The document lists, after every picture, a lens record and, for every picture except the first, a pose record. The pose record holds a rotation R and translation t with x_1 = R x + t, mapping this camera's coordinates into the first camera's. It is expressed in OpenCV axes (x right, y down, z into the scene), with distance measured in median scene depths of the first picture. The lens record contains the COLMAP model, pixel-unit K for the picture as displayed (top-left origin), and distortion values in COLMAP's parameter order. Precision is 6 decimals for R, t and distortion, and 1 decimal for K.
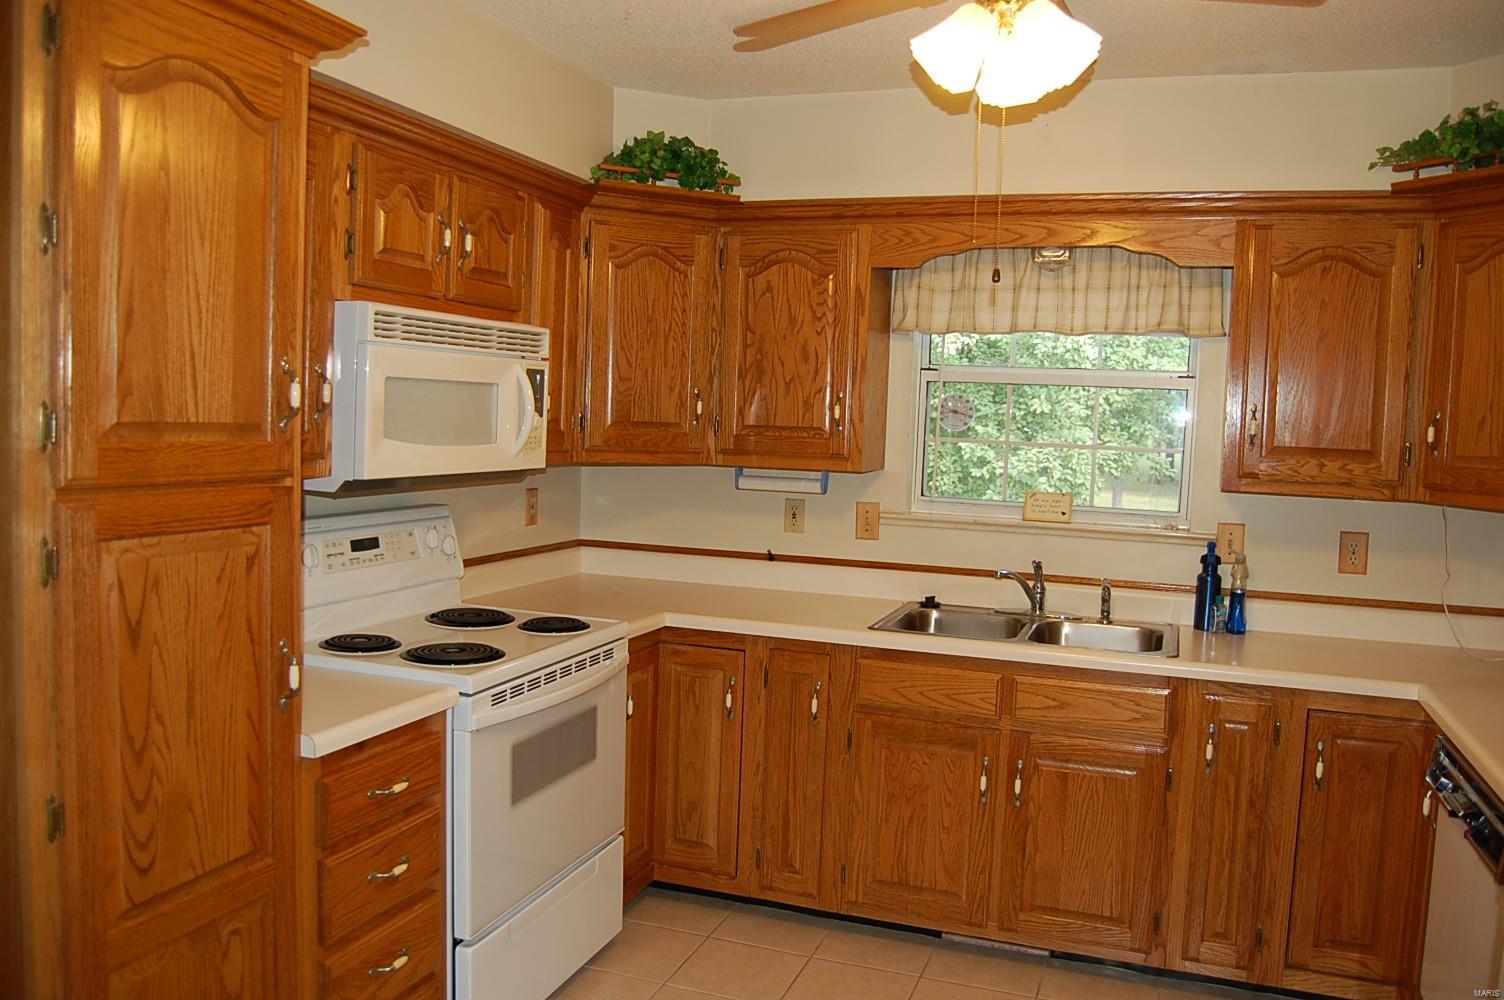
lens RADIAL K [[1176.6, 0, 756.5], [0, 1176.6, 502.0], [0, 0, 1]] dist [-0.089668, 0.035557]
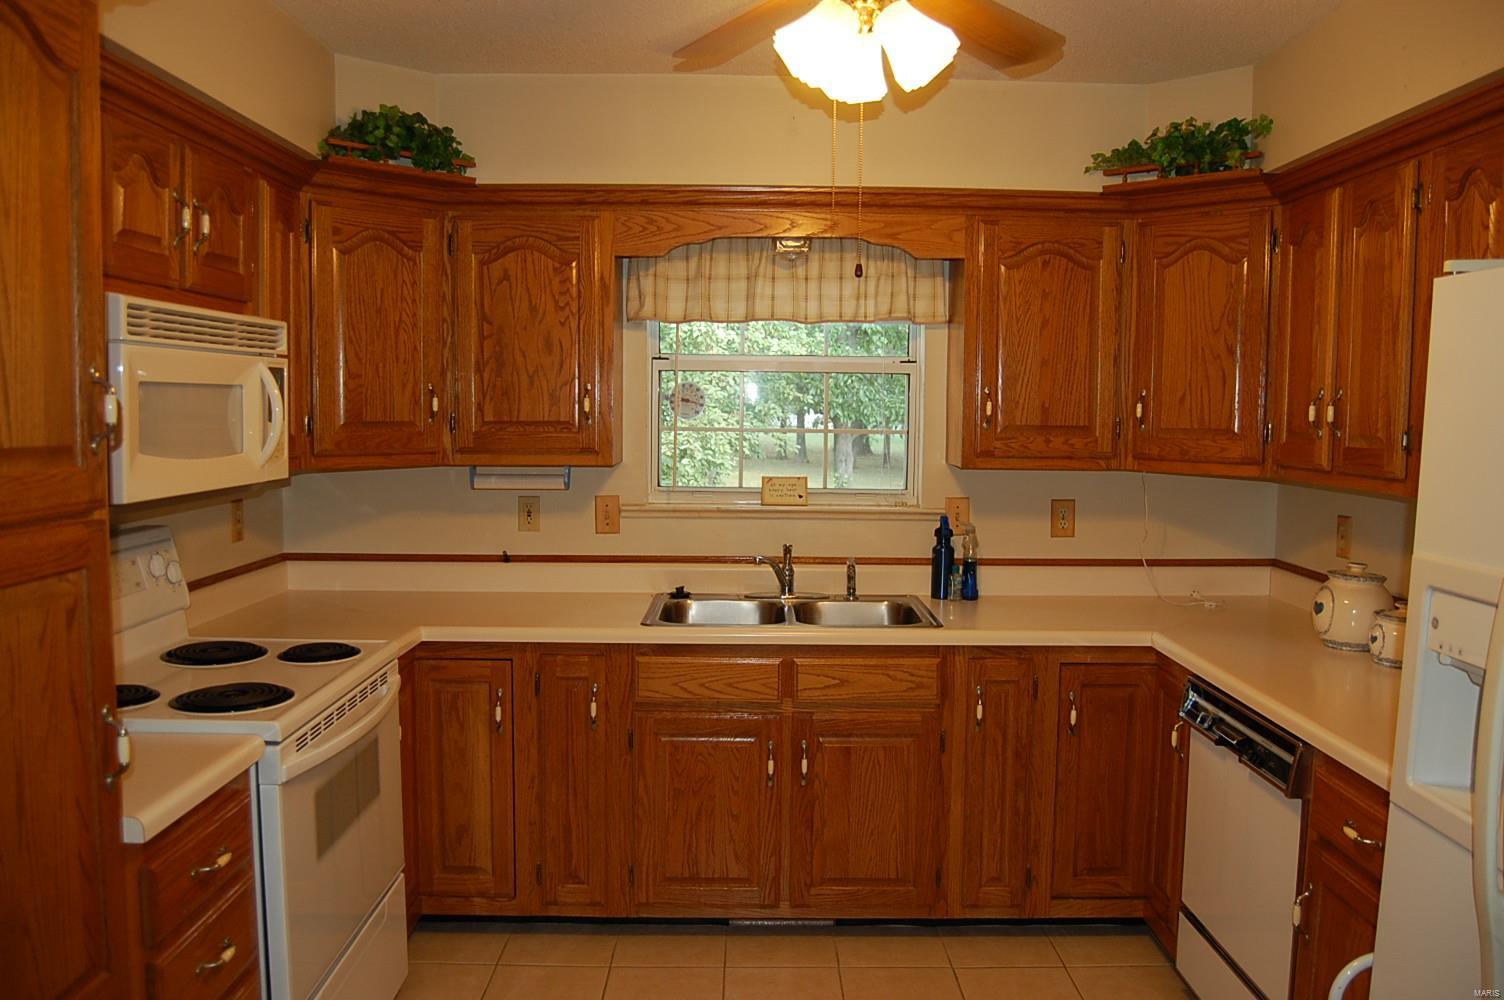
lens RADIAL K [[1176.6, 0, 755.3], [0, 1176.6, 500.1], [0, 0, 1]] dist [-0.089668, 0.035557]
pose [[0.937203, -0.054762, 0.344459, -0.153235], [0.050277, 0.998494, 0.021949, -0.013685], [-0.345142, -0.003252, 0.938545, 0.048234]]
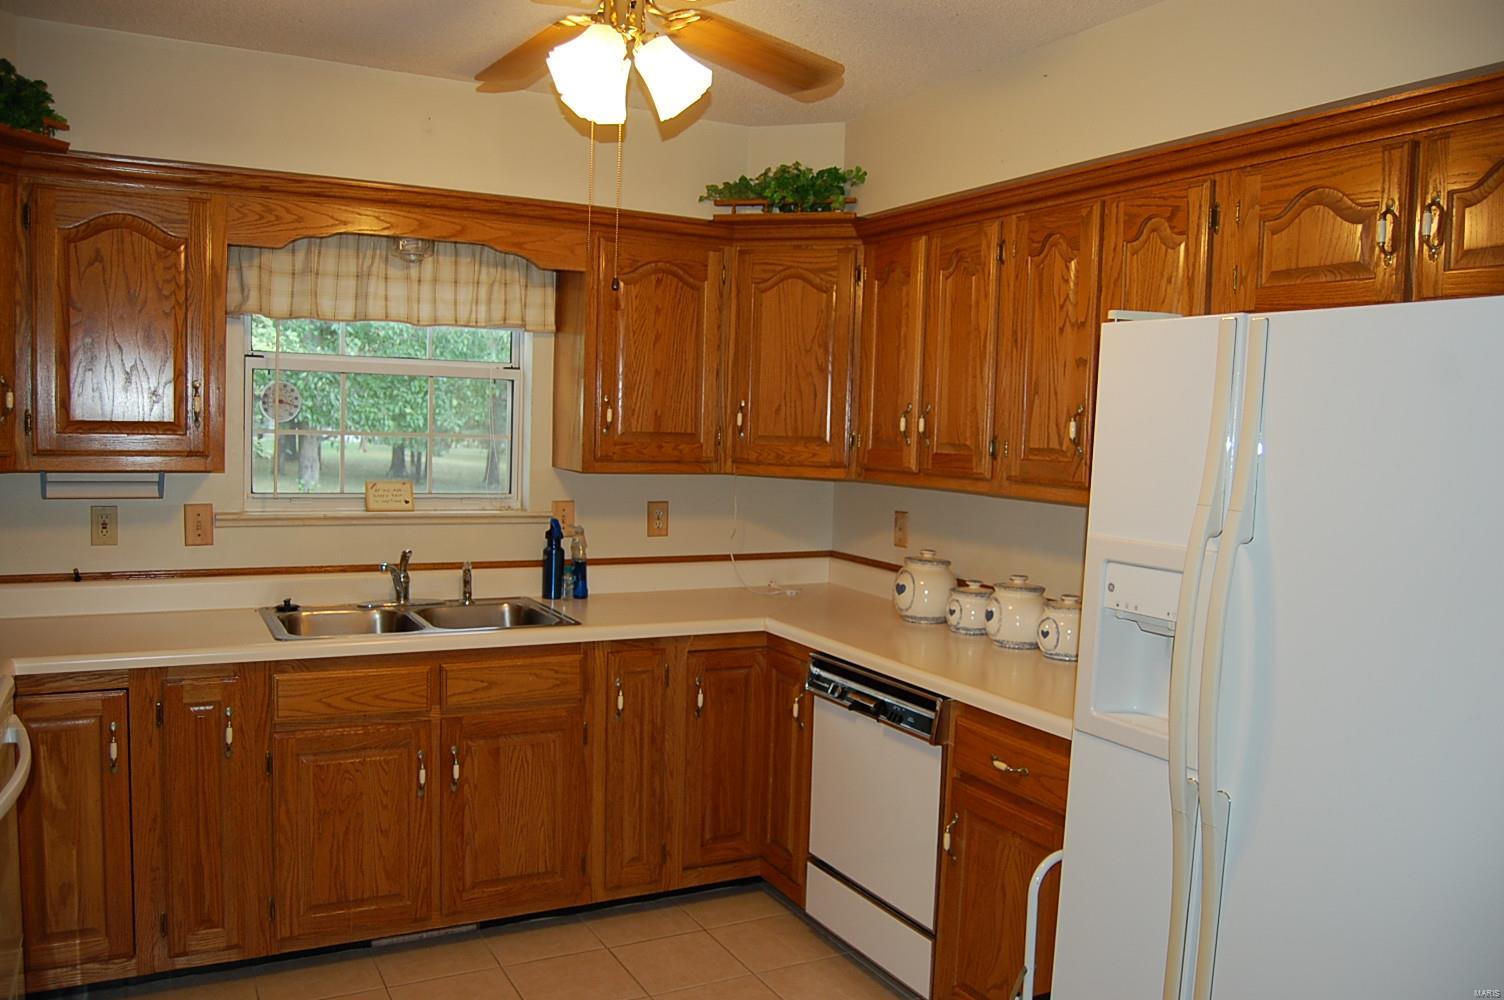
lens RADIAL K [[1176.6, 0, 750.9], [0, 1176.6, 501.9], [0, 0, 1]] dist [-0.089668, 0.035557]
pose [[0.669597, -0.065664, 0.739816, -0.331227], [0.050166, 0.997808, 0.043158, -0.021903], [-0.741028, 0.008215, 0.671424, 0.119172]]
